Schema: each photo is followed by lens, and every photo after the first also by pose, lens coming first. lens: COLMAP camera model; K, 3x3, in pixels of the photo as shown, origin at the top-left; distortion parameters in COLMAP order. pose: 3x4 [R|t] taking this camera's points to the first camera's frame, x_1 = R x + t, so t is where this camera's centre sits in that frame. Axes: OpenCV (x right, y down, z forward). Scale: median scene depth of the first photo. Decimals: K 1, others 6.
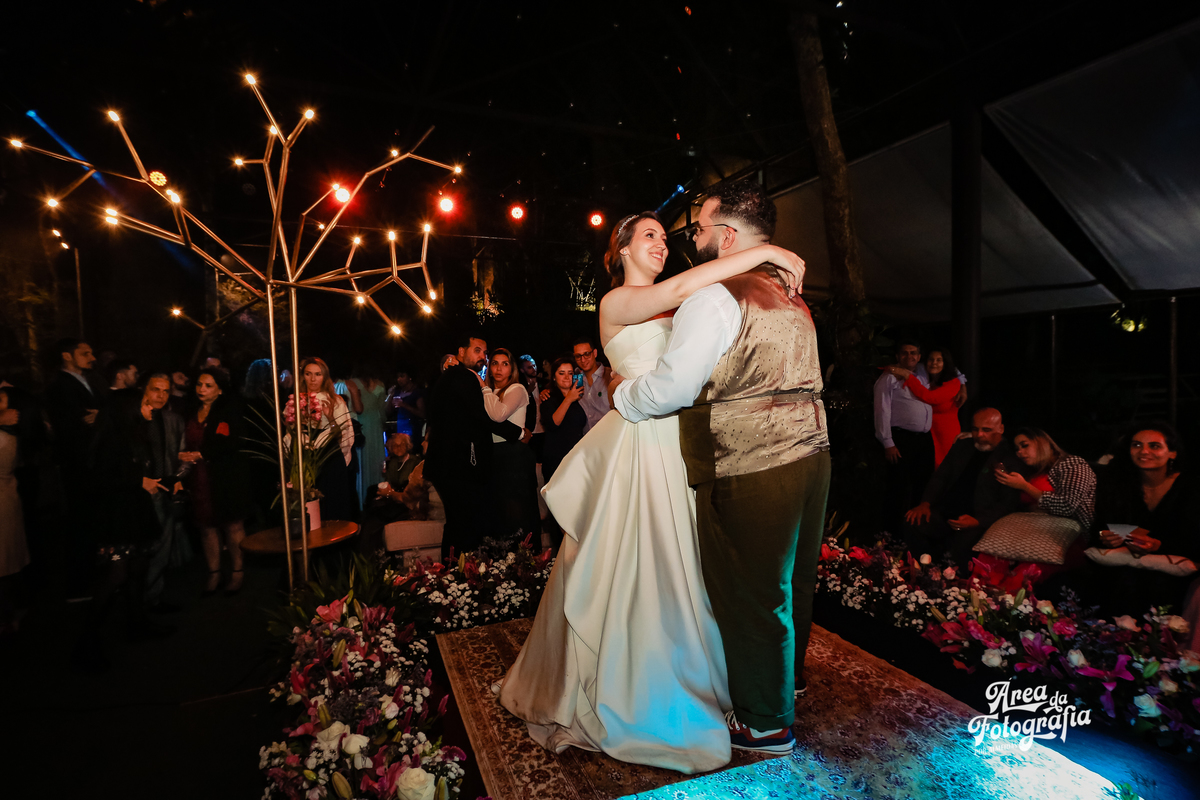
lens RADIAL K [[605.9, 0, 600.8], [0, 605.9, 398.5], [0, 0, 1]] dist [-0.016731, -0.000494]
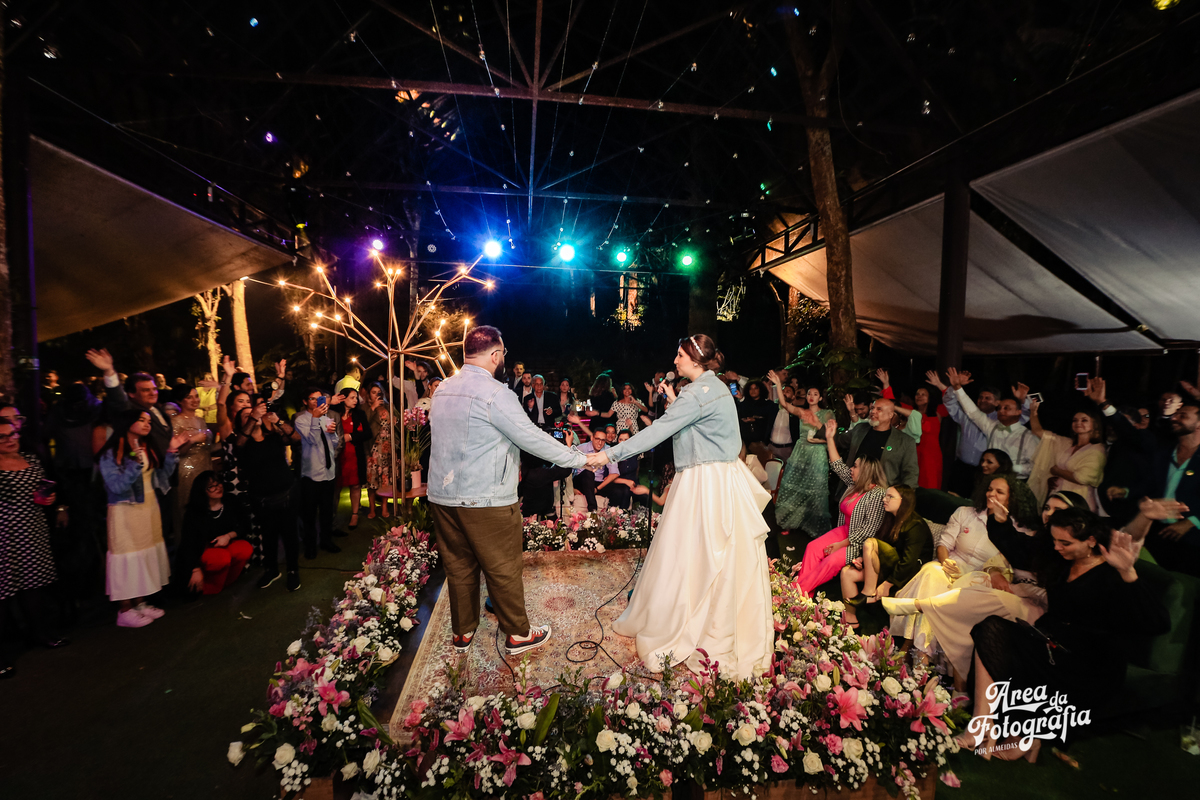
lens RADIAL K [[557.7, 0, 597.3], [0, 557.7, 397.8], [0, 0, 1]] dist [-0.034572, 0.008904]
pose [[0.953529, 0.056117, -0.296029, 0.278518], [-0.050742, 0.998378, 0.025815, -0.062467], [0.296997, -0.009595, 0.954830, -0.210950]]
